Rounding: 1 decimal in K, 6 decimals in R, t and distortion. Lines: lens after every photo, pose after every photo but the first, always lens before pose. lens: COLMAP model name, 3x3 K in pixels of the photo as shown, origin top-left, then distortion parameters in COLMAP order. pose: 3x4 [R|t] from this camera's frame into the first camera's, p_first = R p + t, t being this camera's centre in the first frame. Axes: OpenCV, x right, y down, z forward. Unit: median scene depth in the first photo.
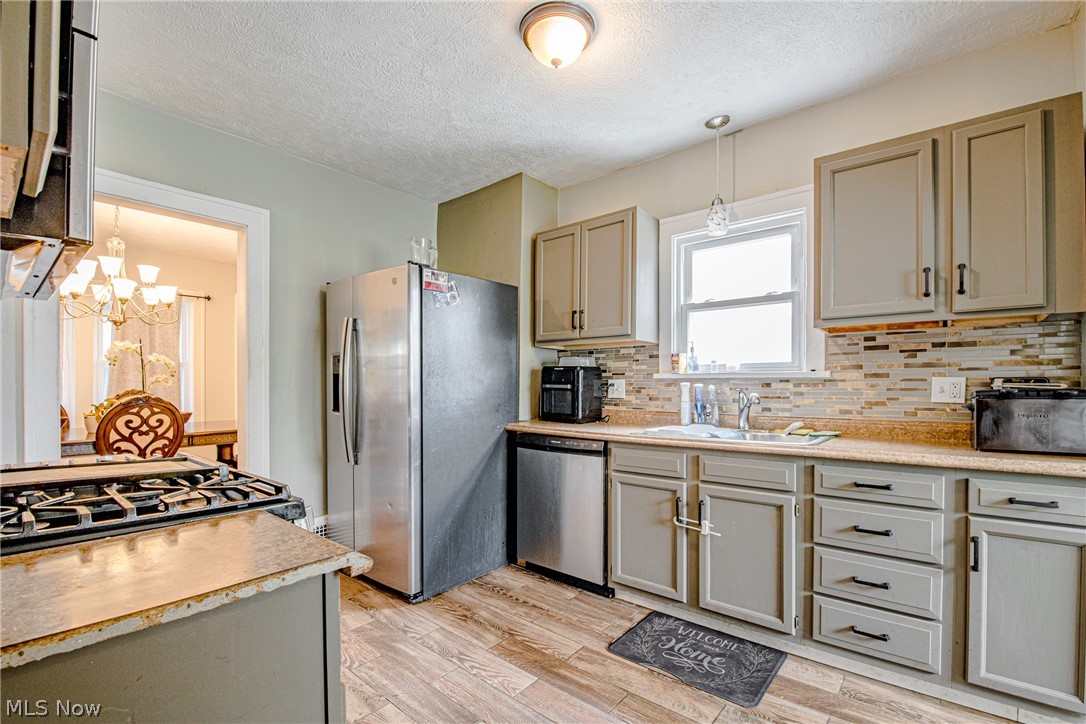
lens RADIAL K [[466.0, 0, 543.8], [0, 466.0, 385.7], [0, 0, 1]] dist [-0.001338, -0.000145]
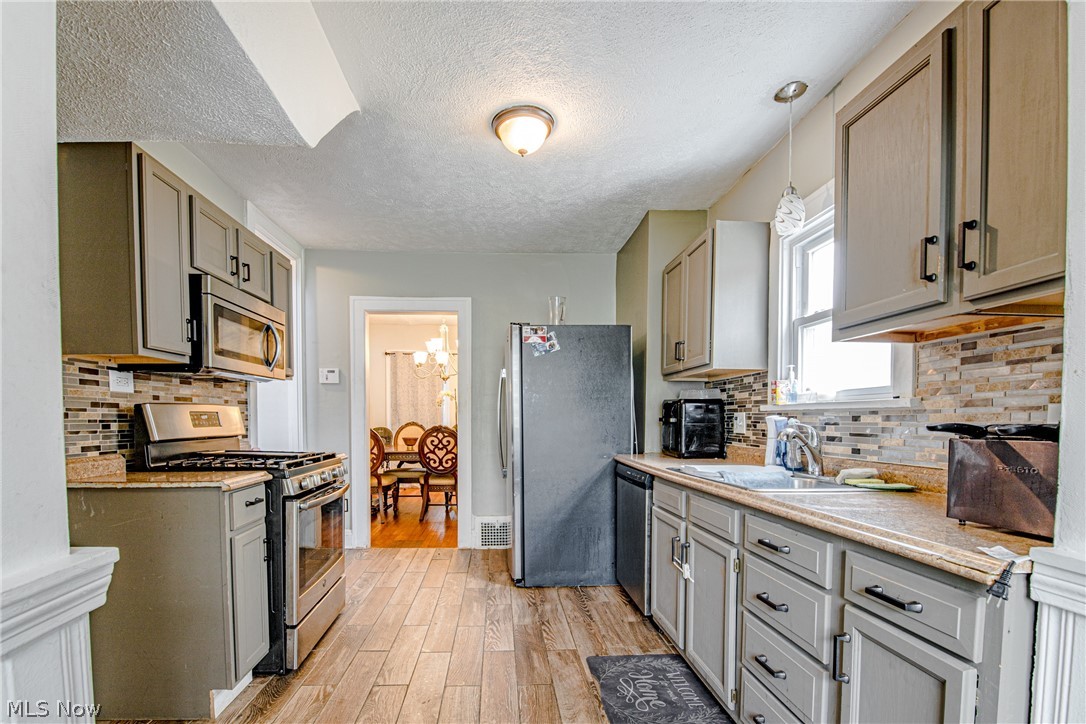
lens RADIAL K [[483.1, 0, 540.1], [0, 483.1, 431.9], [0, 0, 1]] dist [-0.015830, -0.000241]
pose [[0.700563, 0.019373, -0.713328, 0.585004], [-0.002192, 0.999685, 0.024997, 0.001791], [0.713588, -0.015948, 0.700384, 0.090641]]
